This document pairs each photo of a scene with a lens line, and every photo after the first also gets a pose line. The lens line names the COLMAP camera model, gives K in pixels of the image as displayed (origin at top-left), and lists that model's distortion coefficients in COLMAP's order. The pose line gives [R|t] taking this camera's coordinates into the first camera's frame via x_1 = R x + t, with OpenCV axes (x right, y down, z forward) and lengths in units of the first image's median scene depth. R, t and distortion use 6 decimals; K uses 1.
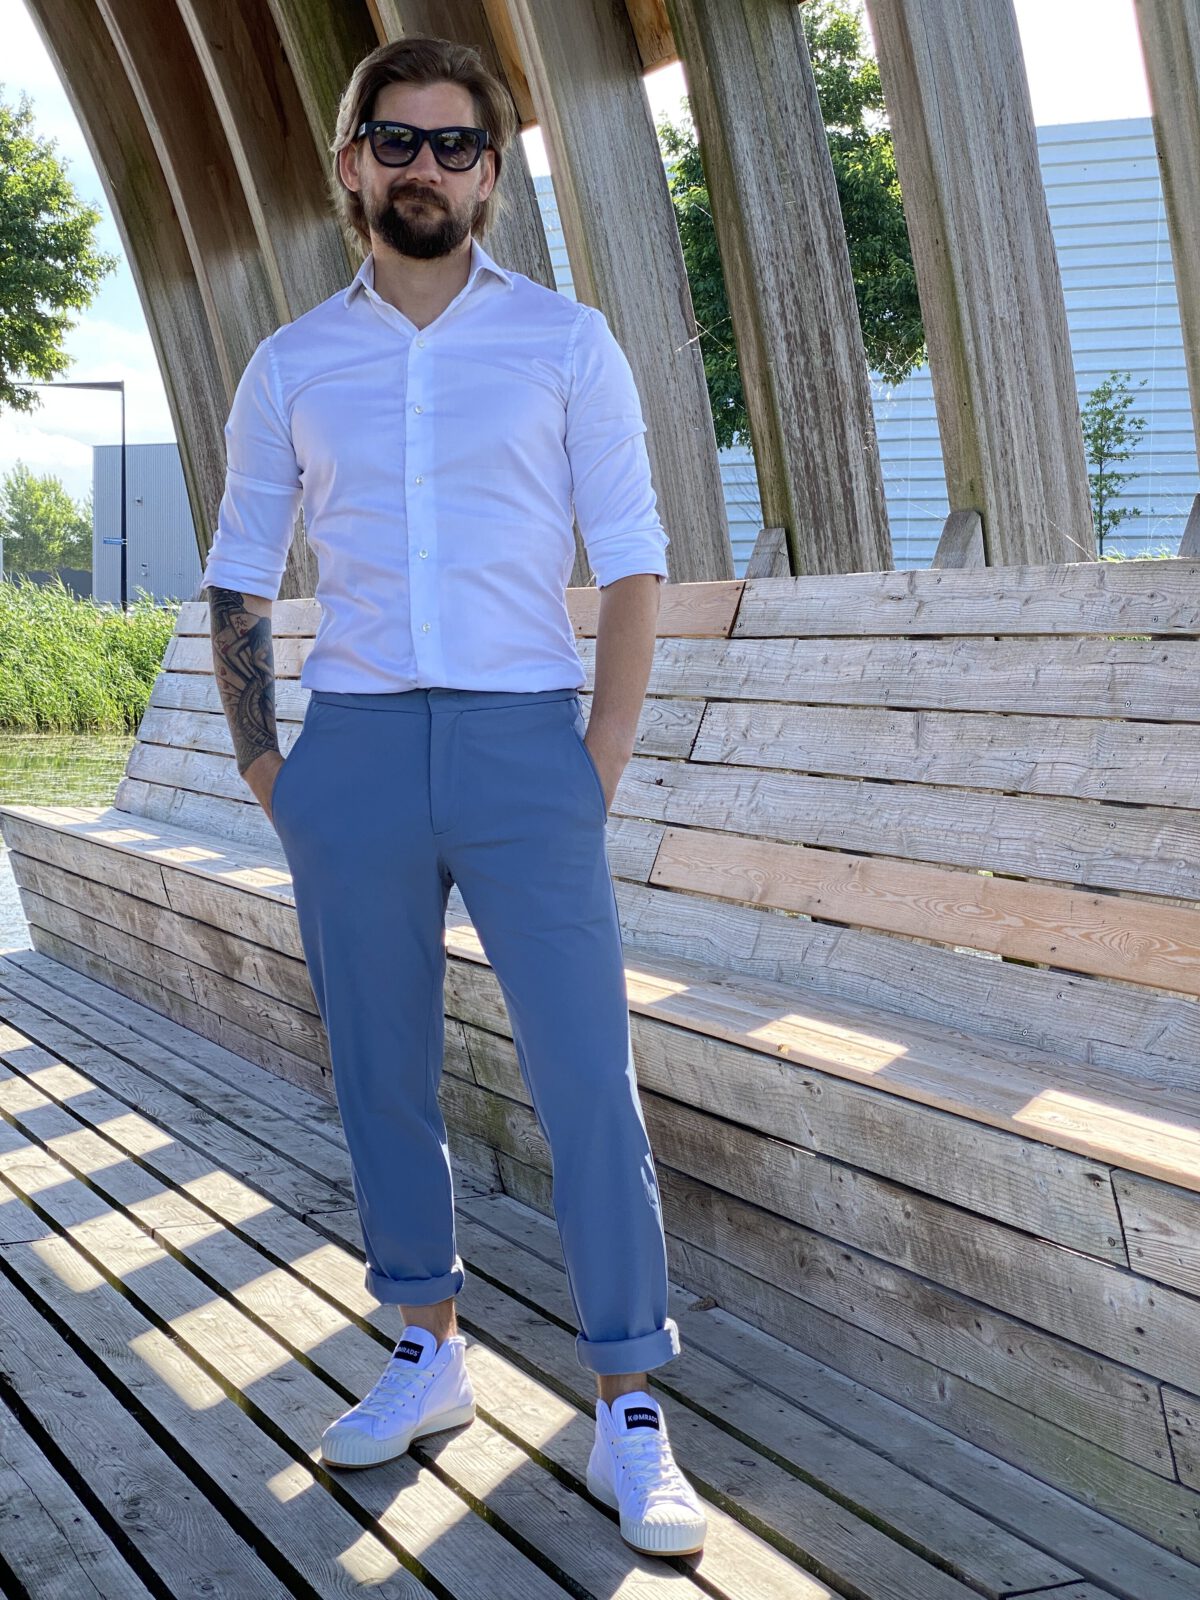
lens RADIAL K [[2382.3, 0, 593.8], [0, 2382.3, 791.4], [0, 0, 1]] dist [0.104073, 0.000000]
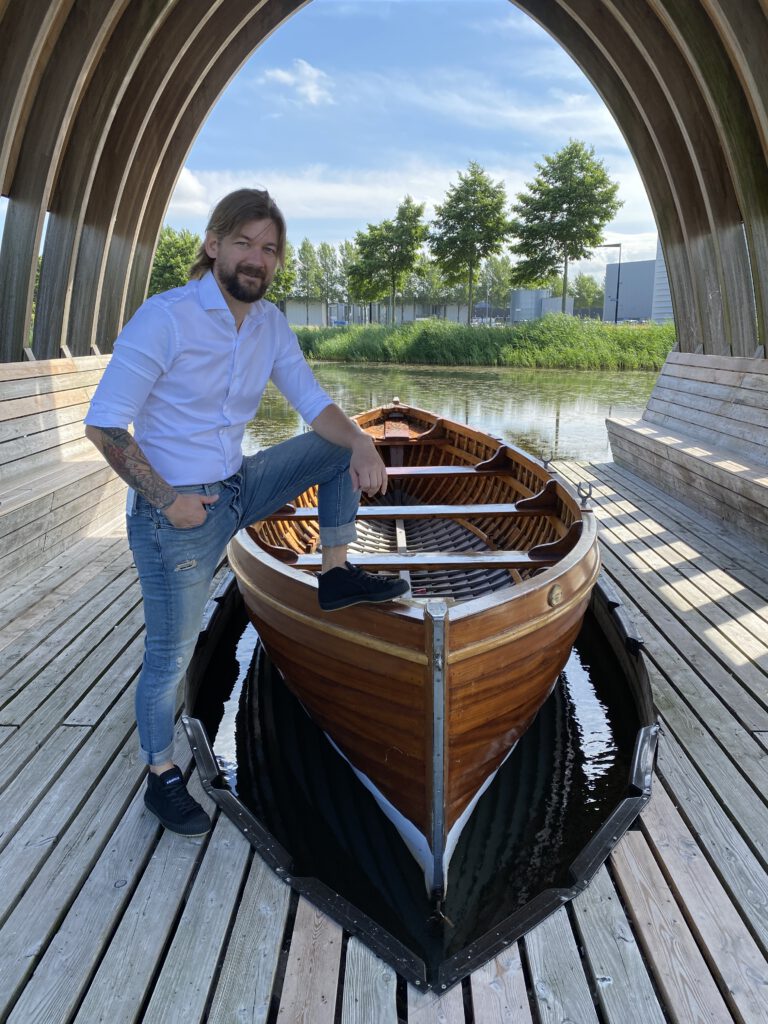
lens RADIAL K [[780.7, 0, 384.4], [0, 780.7, 507.0], [0, 0, 1]] dist [0.024685, -0.040041]
pose [[0.892482, 0.084015, -0.443189, -0.063323], [-0.013331, 0.986985, 0.160257, -0.067743], [0.450885, -0.137119, 0.881987, -0.133502]]
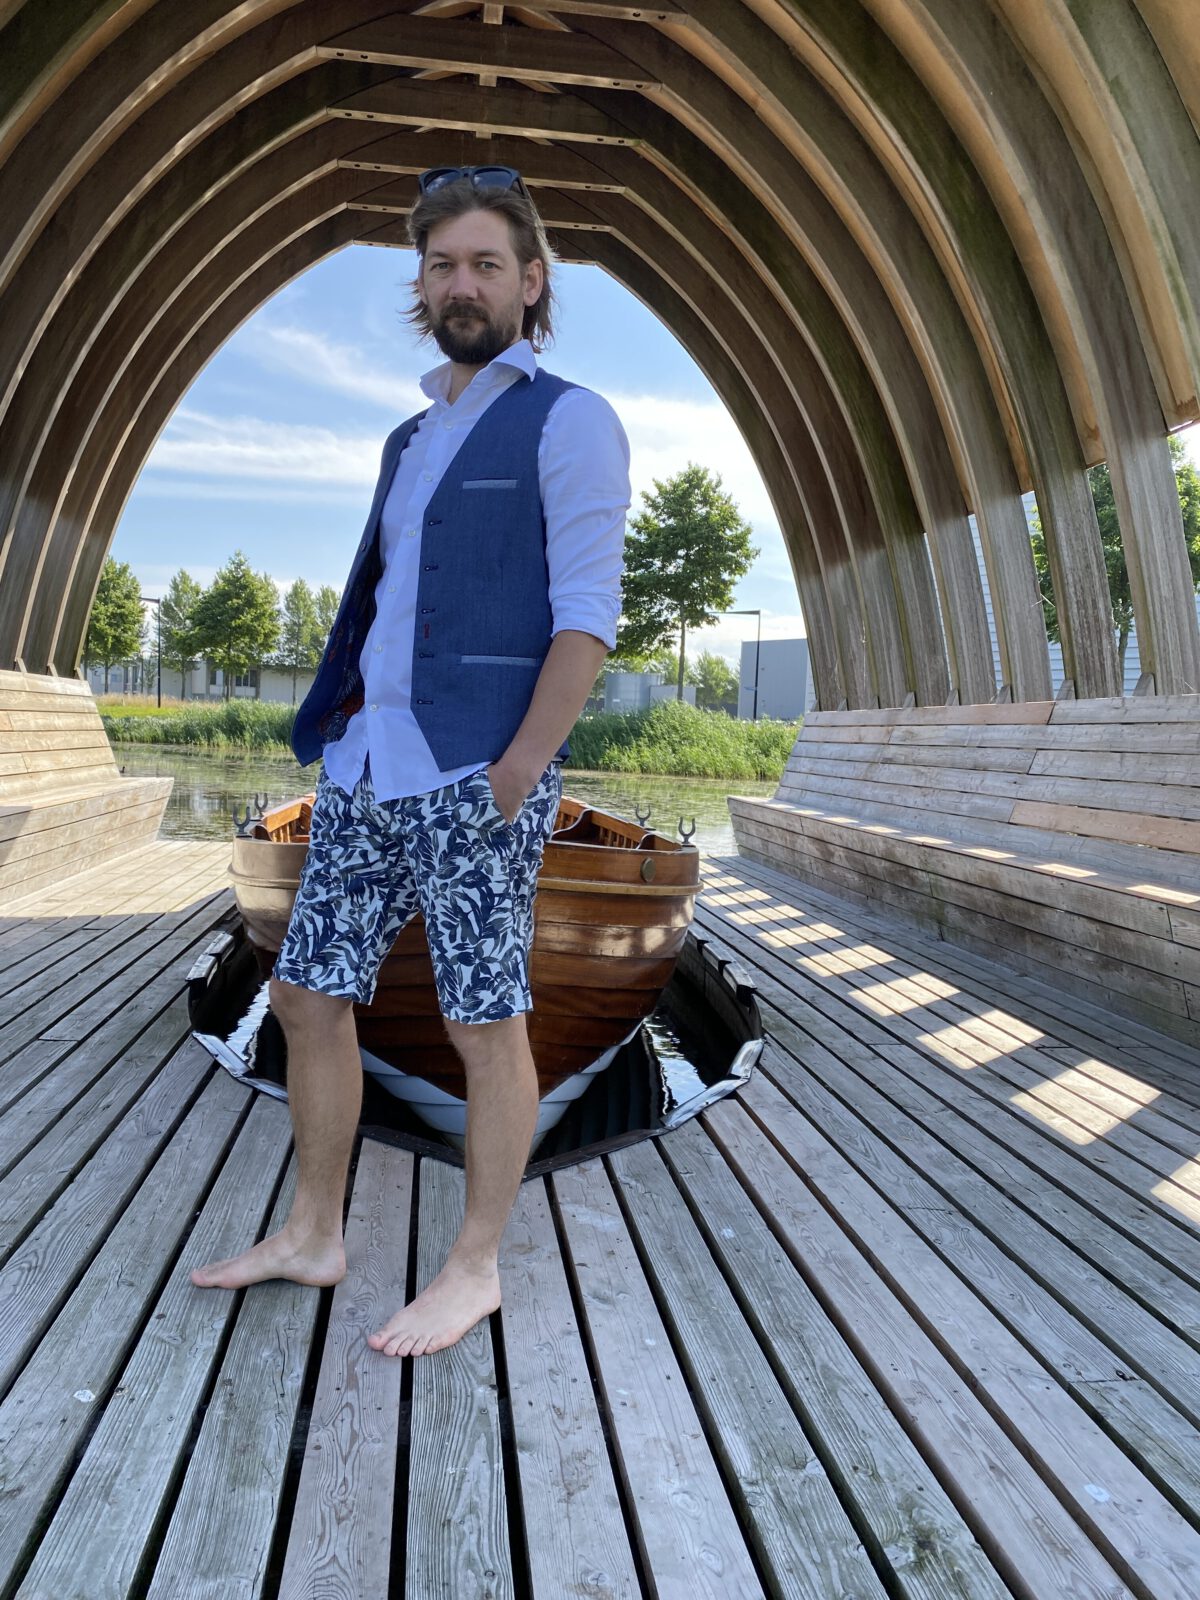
lens RADIAL K [[1219.8, 0, 586.7], [0, 1219.8, 799.6], [0, 0, 1]] dist [0.024685, -0.040041]
pose [[0.947041, 0.038908, -0.318746, 0.012619], [-0.043292, 0.999040, -0.006678, 0.042063], [0.318180, 0.020124, 0.947817, -0.342601]]
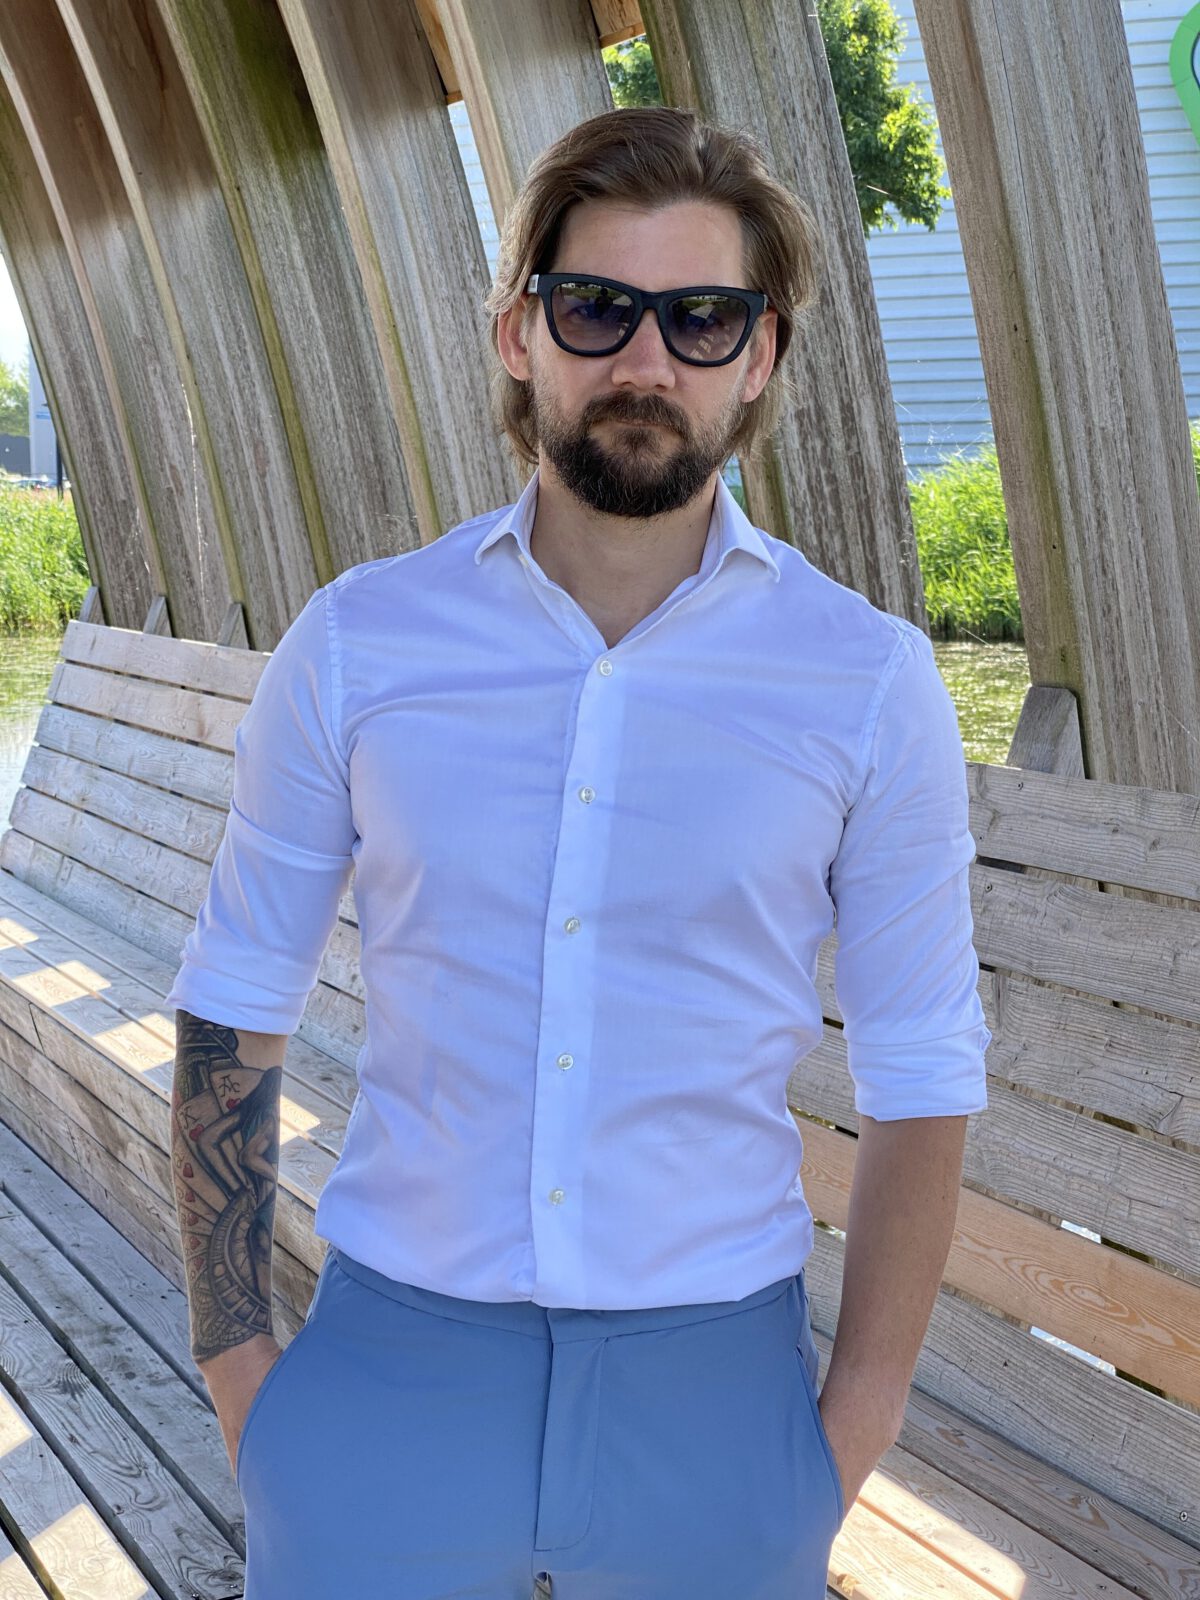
lens RADIAL K [[2382.3, 0, 605.2], [0, 2382.3, 790.3], [0, 0, 1]] dist [0.104073, 0.000000]
pose [[0.999530, -0.020356, 0.022943, -0.000802], [0.018942, 0.998003, 0.060254, -0.116860], [-0.024124, -0.059791, 0.997919, 0.232092]]
